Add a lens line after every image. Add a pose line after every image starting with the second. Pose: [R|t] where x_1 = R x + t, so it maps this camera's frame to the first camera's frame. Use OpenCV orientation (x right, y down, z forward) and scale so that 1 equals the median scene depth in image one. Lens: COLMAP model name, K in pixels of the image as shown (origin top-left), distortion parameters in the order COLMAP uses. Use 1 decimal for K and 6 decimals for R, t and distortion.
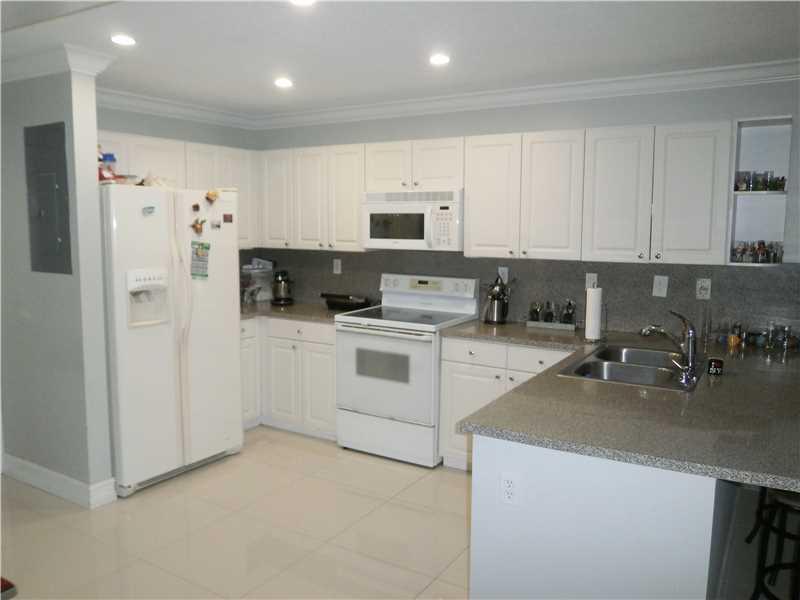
lens RADIAL K [[636.5, 0, 400.5], [0, 636.5, 300.8], [0, 0, 1]] dist [-0.025295, 0.002068]
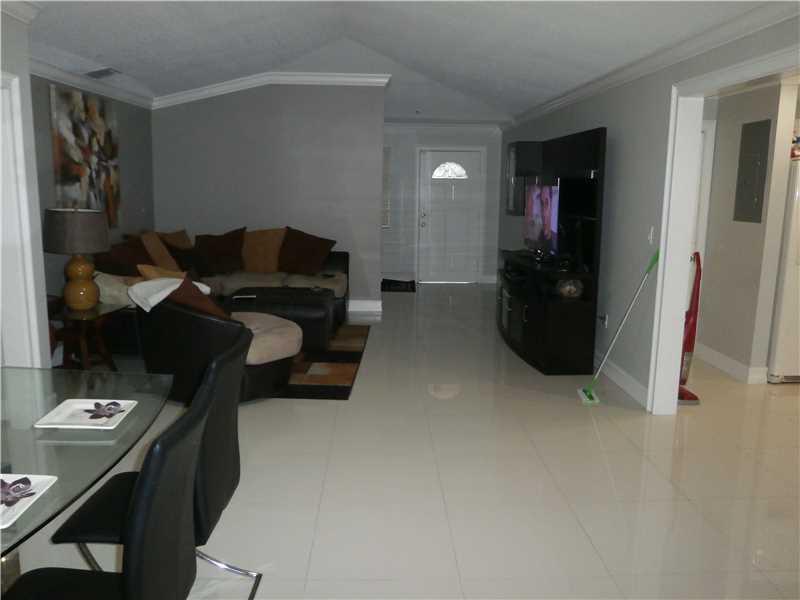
lens RADIAL K [[636.5, 0, 395.5], [0, 636.5, 300.1], [0, 0, 1]] dist [-0.025295, 0.002068]
pose [[0.548244, 0.134682, -0.825402, 0.216064], [-0.111713, 0.989897, 0.087322, 0.089274], [0.828823, 0.044335, 0.557751, -0.445026]]
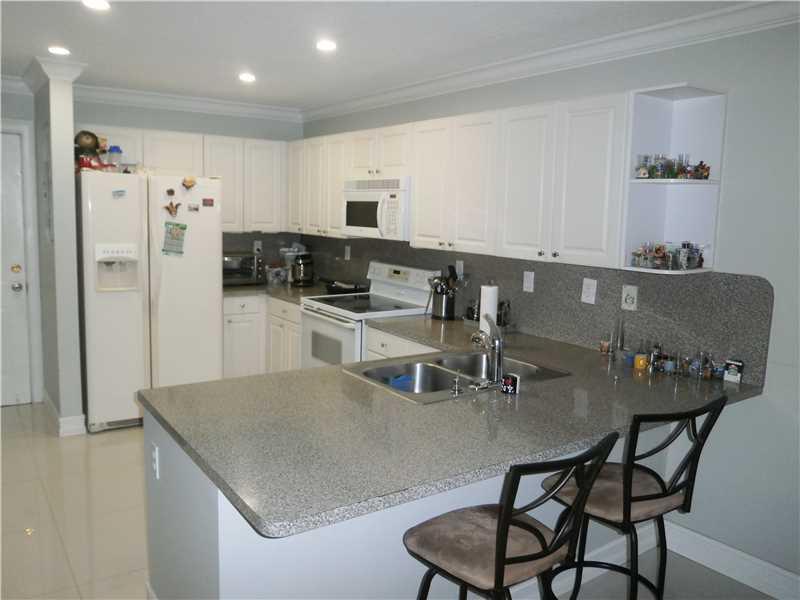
lens RADIAL K [[636.5, 0, 402.6], [0, 636.5, 296.8], [0, 0, 1]] dist [-0.025295, 0.002068]
pose [[0.917455, 0.077442, -0.390231, 0.498203], [-0.075598, 0.996936, 0.020109, -0.013327], [0.390592, 0.011051, 0.920498, 0.112149]]
